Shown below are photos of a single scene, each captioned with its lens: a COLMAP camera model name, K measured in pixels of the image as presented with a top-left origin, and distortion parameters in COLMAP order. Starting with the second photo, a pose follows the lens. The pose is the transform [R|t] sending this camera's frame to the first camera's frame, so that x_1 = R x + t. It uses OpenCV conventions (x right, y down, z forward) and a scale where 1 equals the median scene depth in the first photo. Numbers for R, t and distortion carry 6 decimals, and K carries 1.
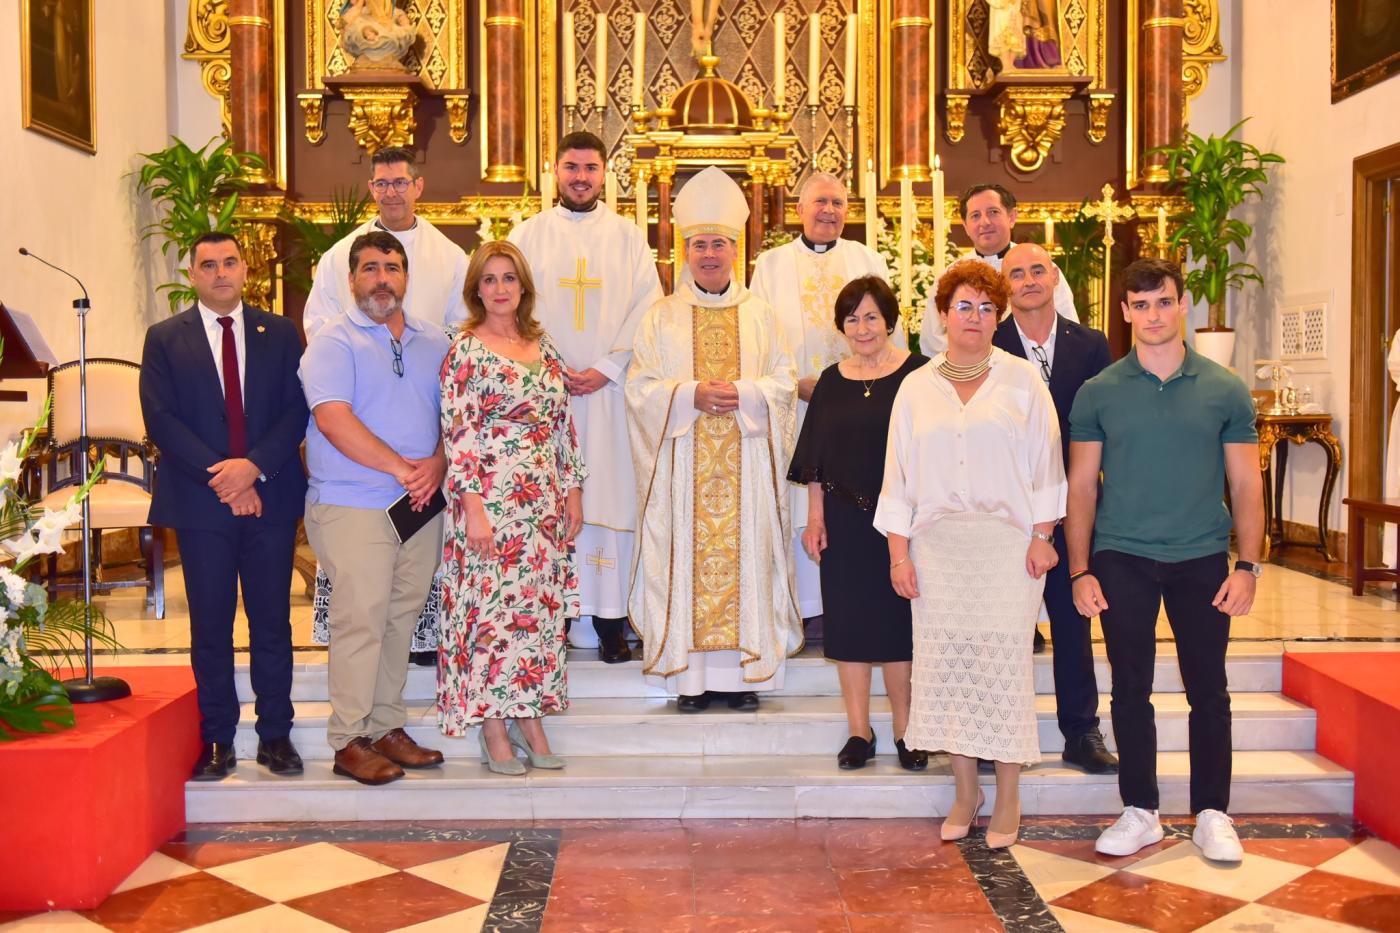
lens RADIAL K [[1644.1, 0, 695.5], [0, 1644.1, 467.4], [0, 0, 1]] dist [-0.009823, 0.000000]
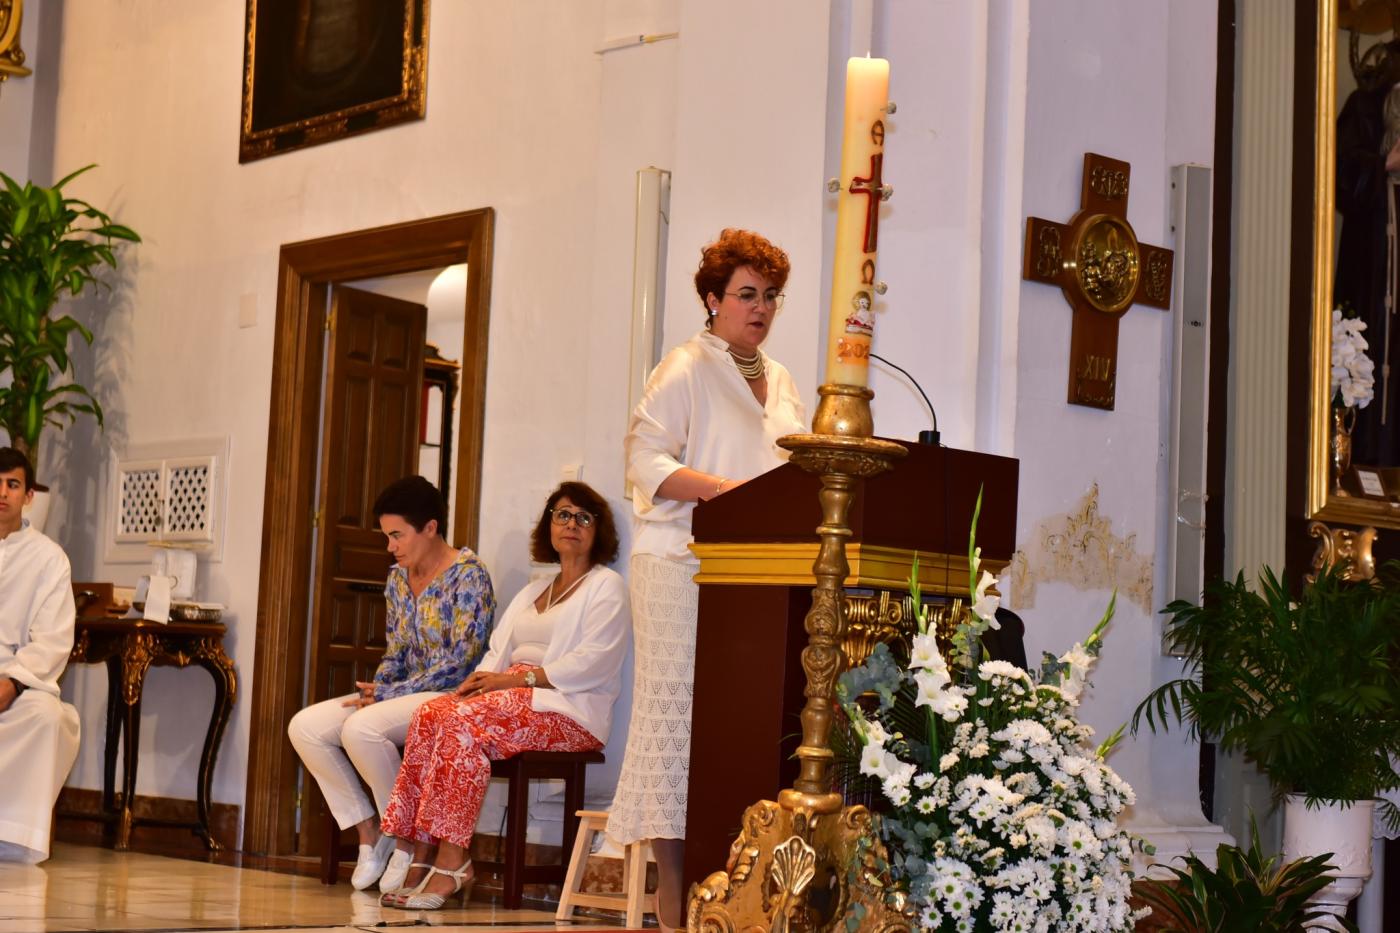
lens RADIAL K [[2694.7, 0, 737.9], [0, 2694.7, 454.9], [0, 0, 1]] dist [-0.005865, 0.000000]
pose [[0.746780, 0.100338, 0.657459, -0.155969], [-0.015927, 0.990969, -0.133145, 0.036637], [-0.664881, 0.088958, 0.741633, 0.050660]]
